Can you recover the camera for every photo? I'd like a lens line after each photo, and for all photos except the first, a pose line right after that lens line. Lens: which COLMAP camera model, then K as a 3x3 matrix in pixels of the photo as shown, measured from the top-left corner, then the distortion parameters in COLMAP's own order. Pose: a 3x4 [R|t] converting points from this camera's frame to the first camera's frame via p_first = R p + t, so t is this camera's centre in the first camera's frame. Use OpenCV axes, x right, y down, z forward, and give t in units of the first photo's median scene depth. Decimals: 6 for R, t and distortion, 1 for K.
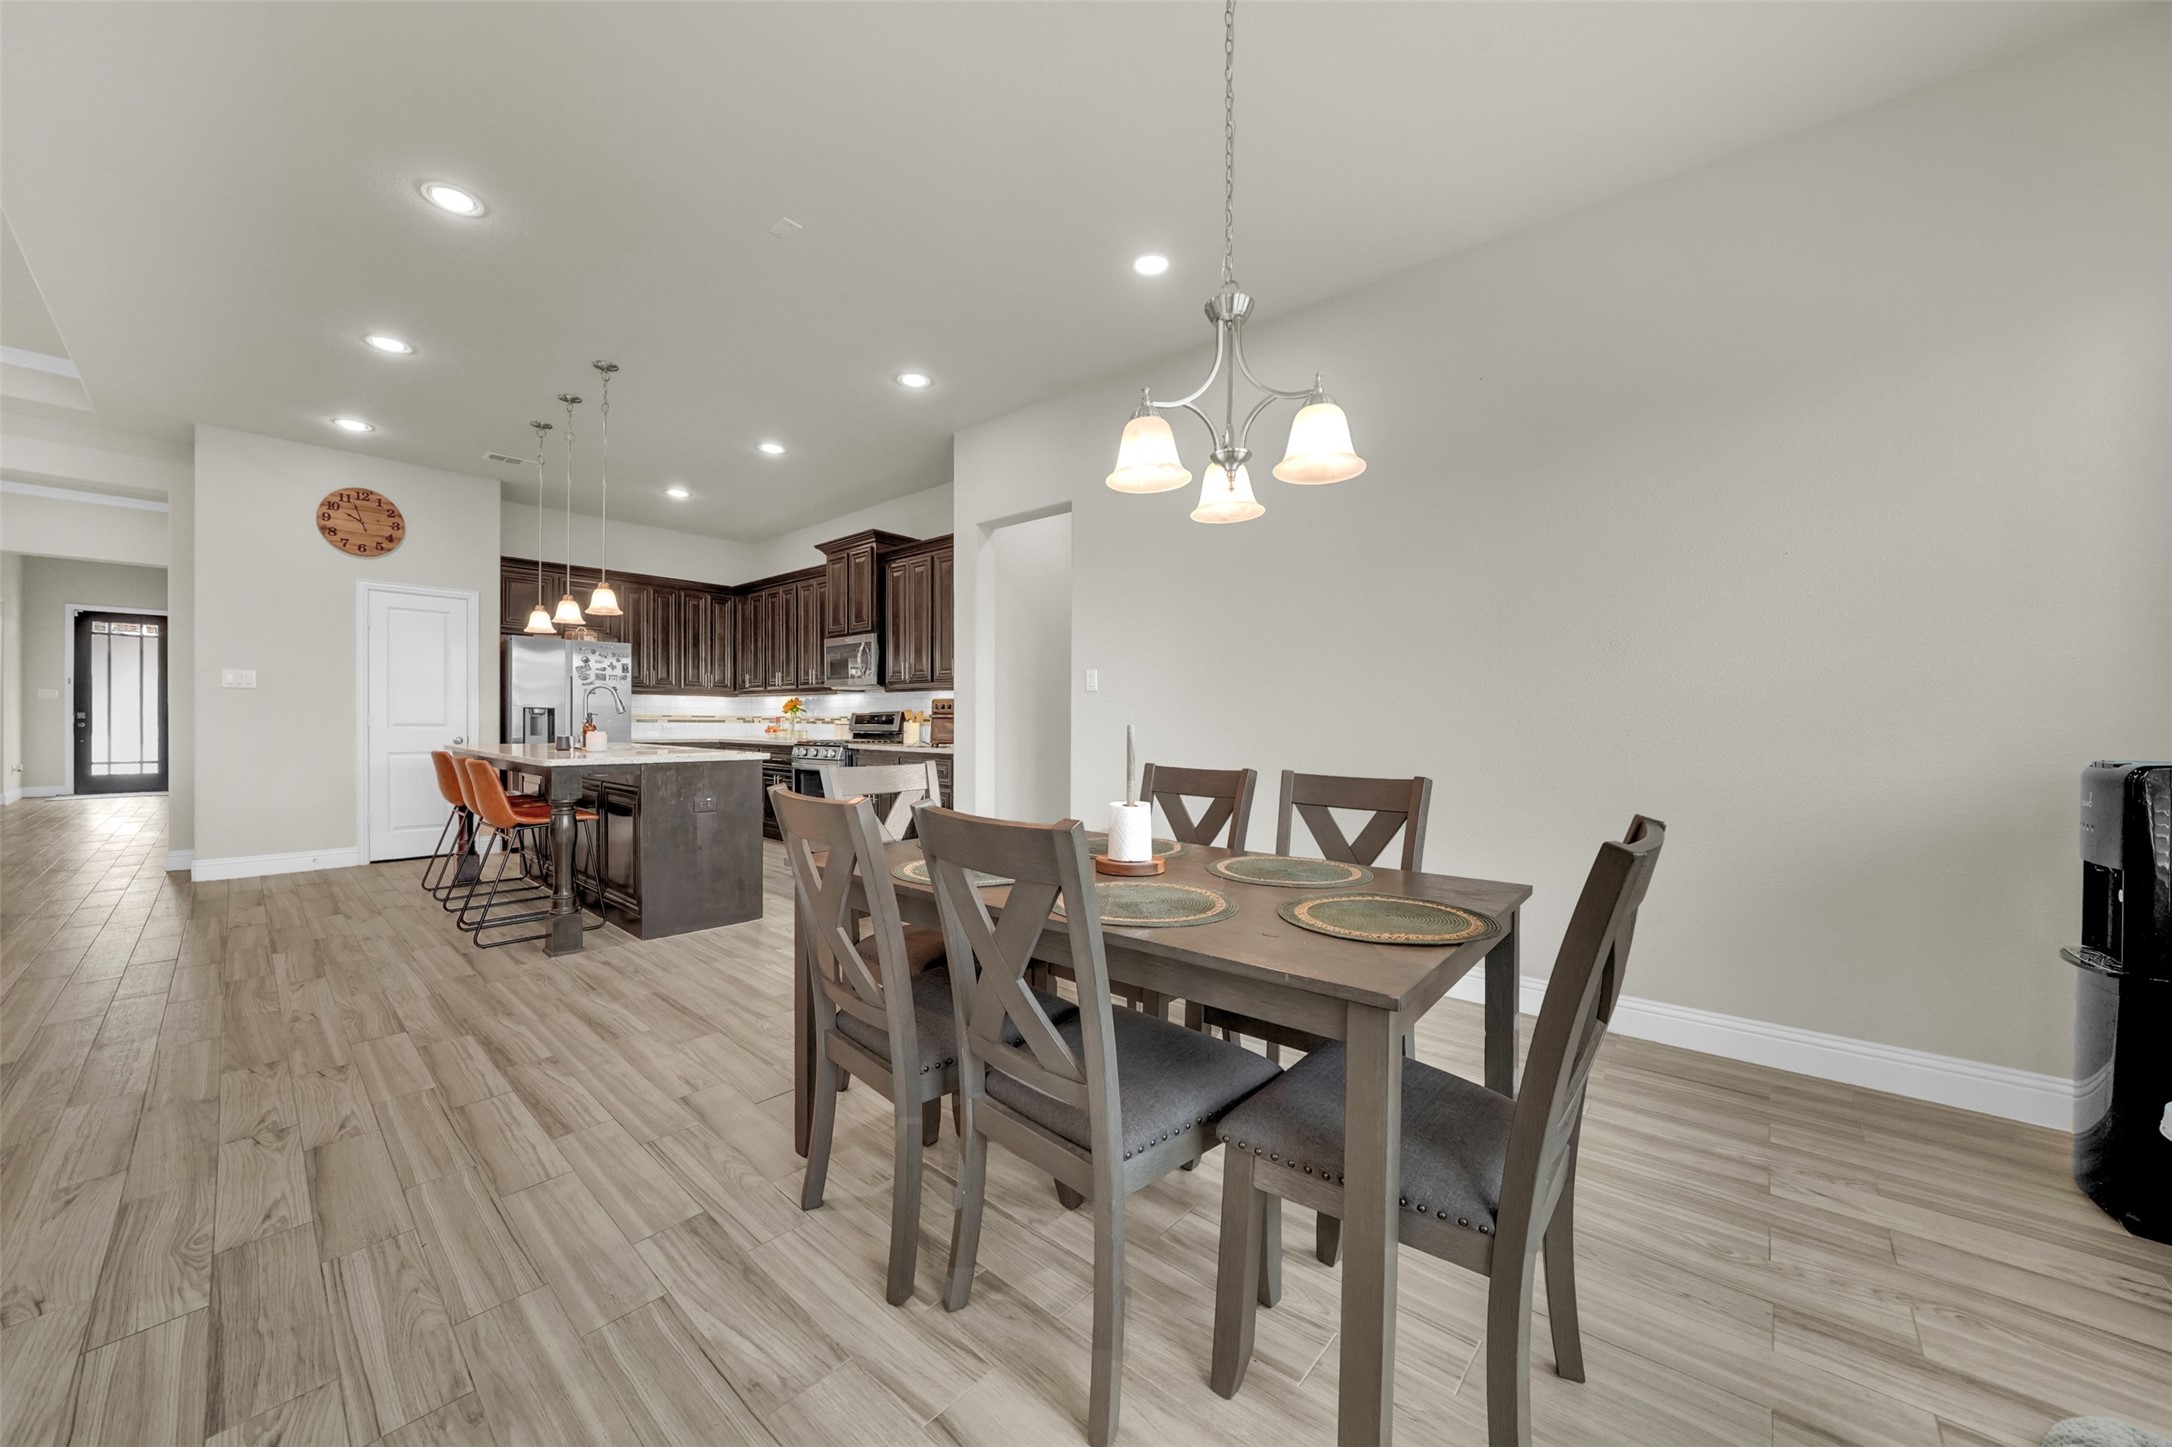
lens RADIAL K [[808.6, 0, 1040.2], [0, 808.6, 724.4], [0, 0, 1]] dist [0.000706, 0.000189]
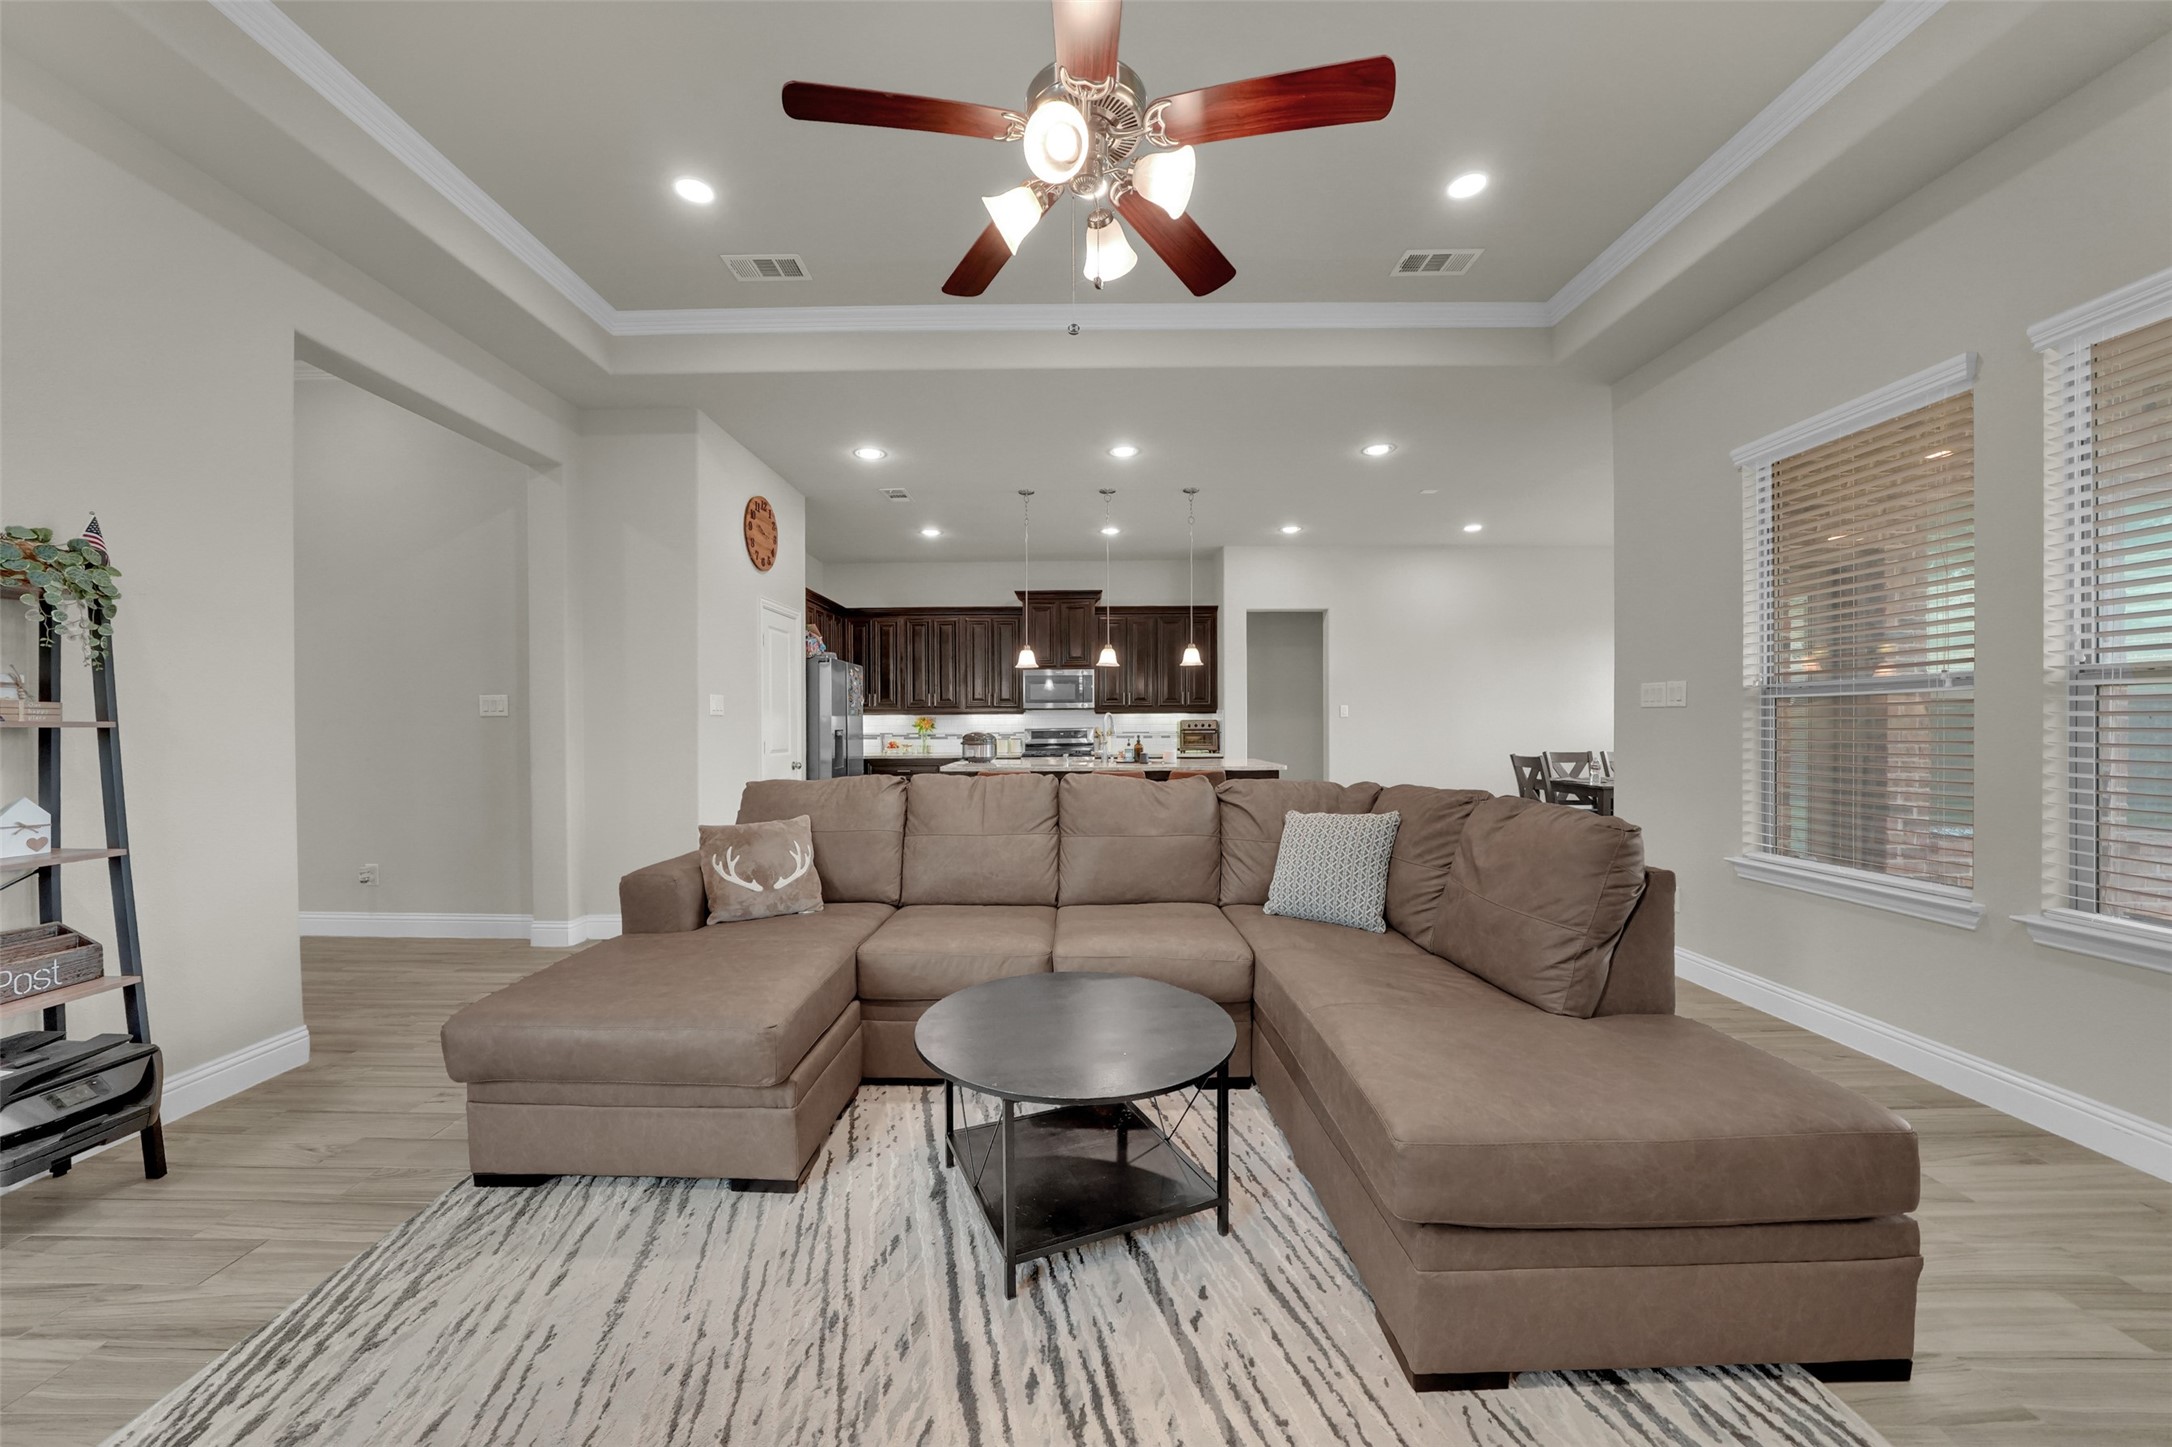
lens RADIAL K [[774.0, 0, 1084.0], [0, 774.0, 725.3], [0, 0, 1]] dist [-0.019459, 0.000520]
pose [[0.725592, -0.014321, 0.687976, -1.082380], [0.015862, 0.999866, 0.004084, -0.026347], [-0.687943, 0.007950, 0.725722, 0.099425]]
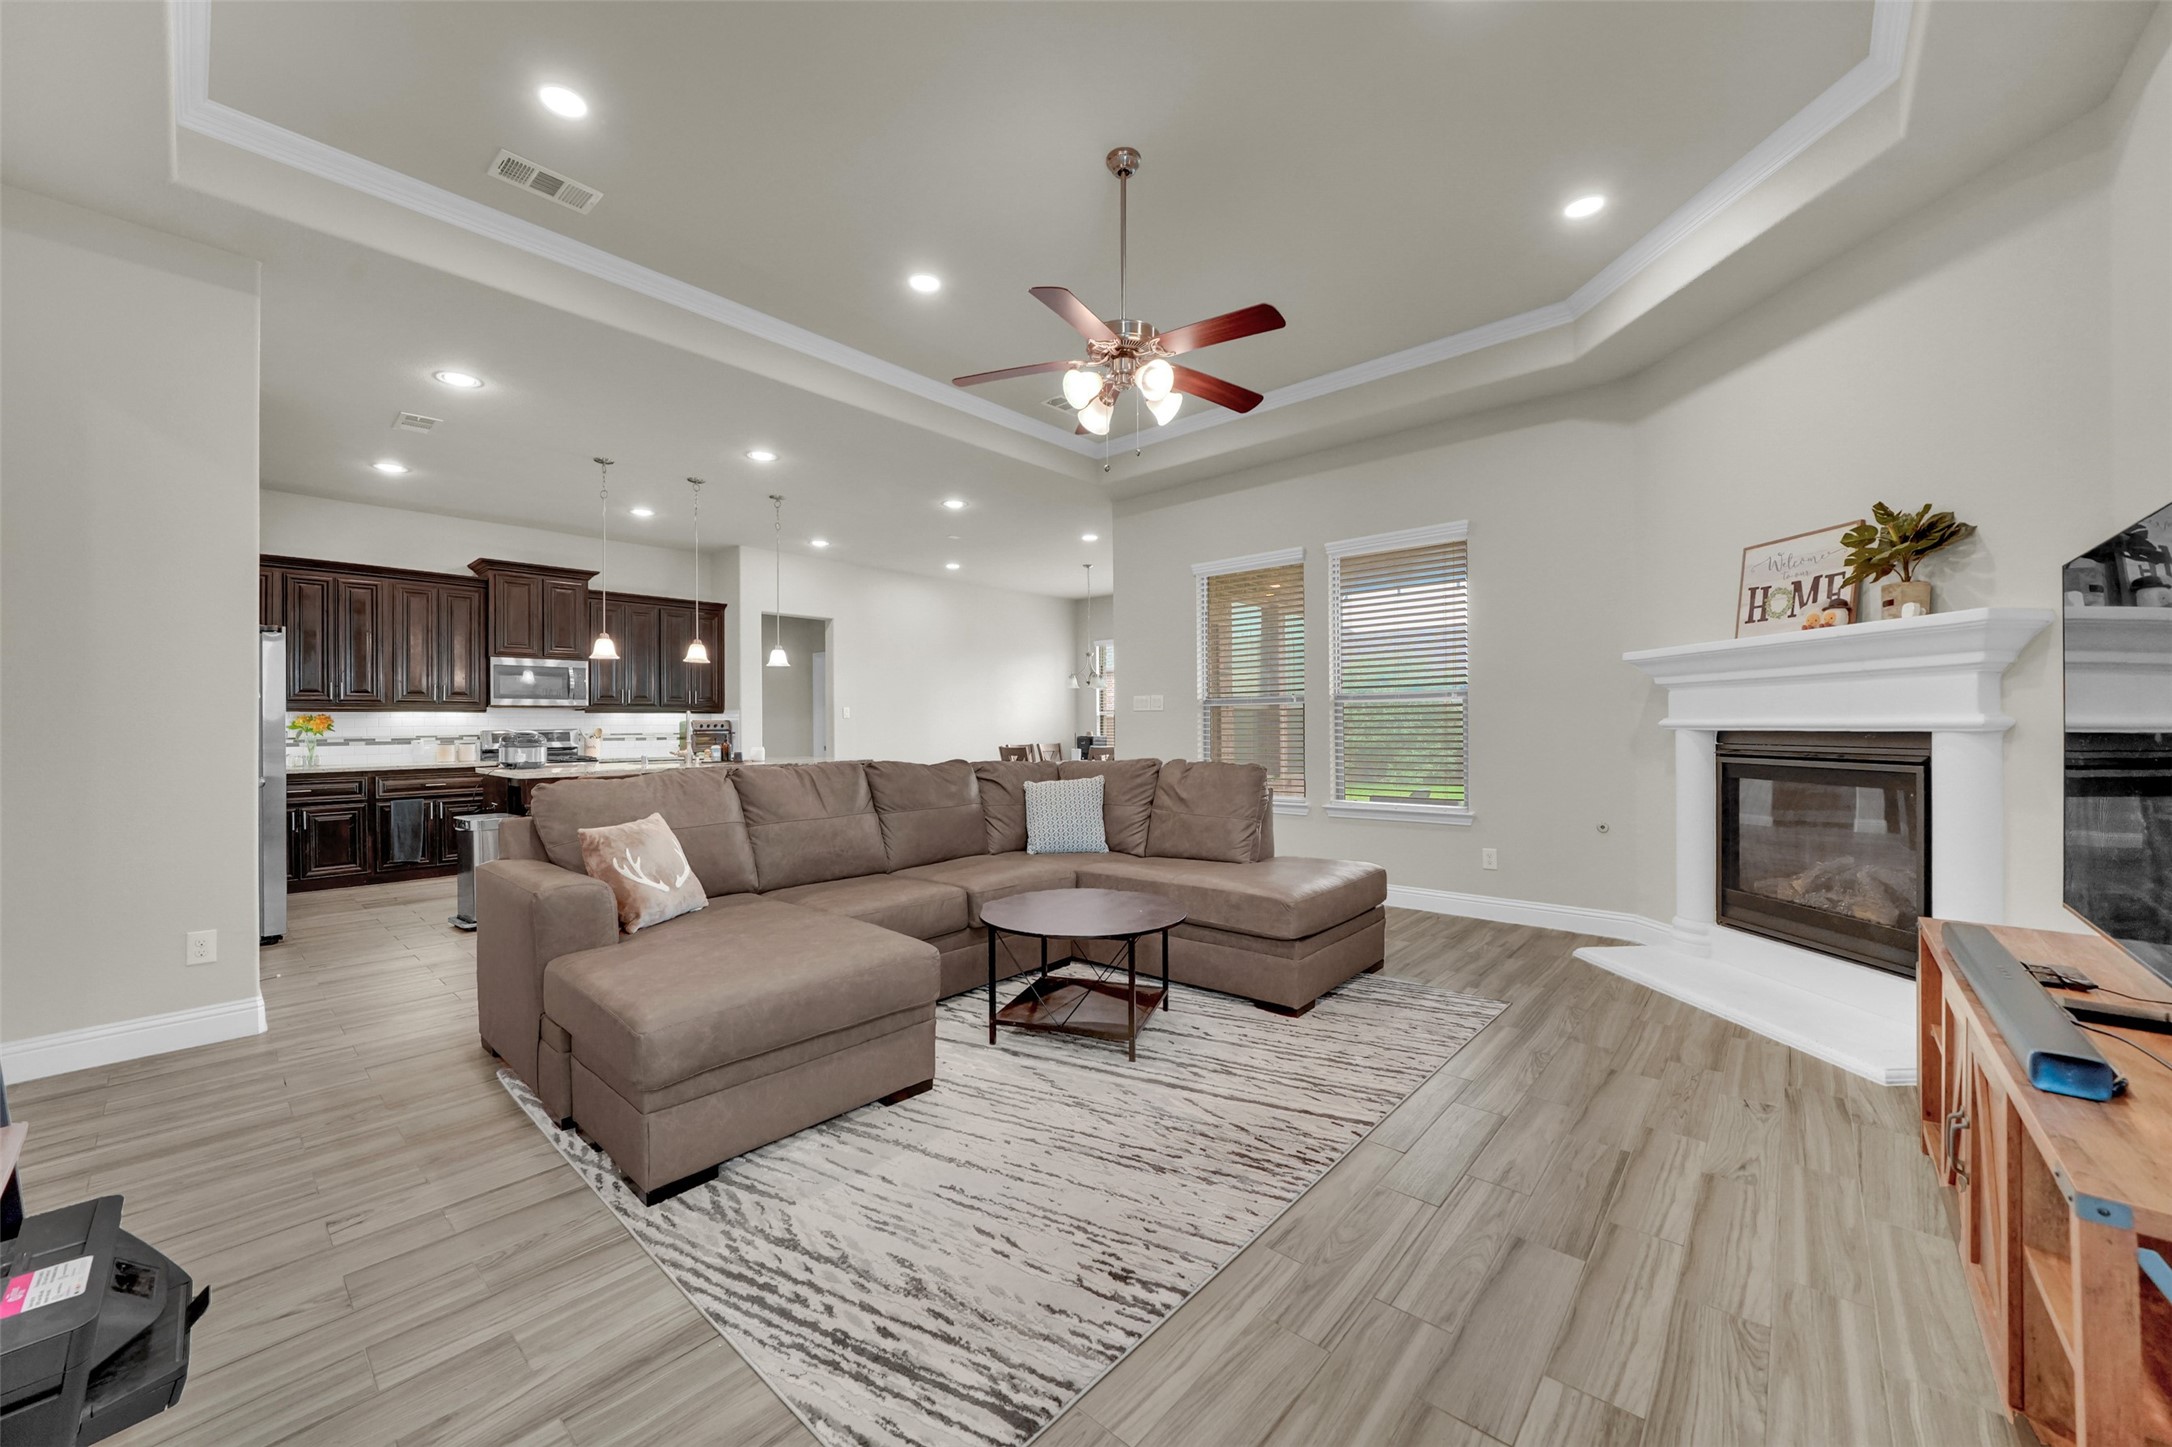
lens RADIAL K [[799.0, 0, 1092.4], [0, 799.0, 731.3], [0, 0, 1]] dist [-0.025311, 0.000165]
pose [[-0.045664, -0.016578, 0.998819, -1.353546], [0.012873, 0.999770, 0.017182, -0.023326], [-0.998874, 0.013643, -0.045440, 0.339153]]
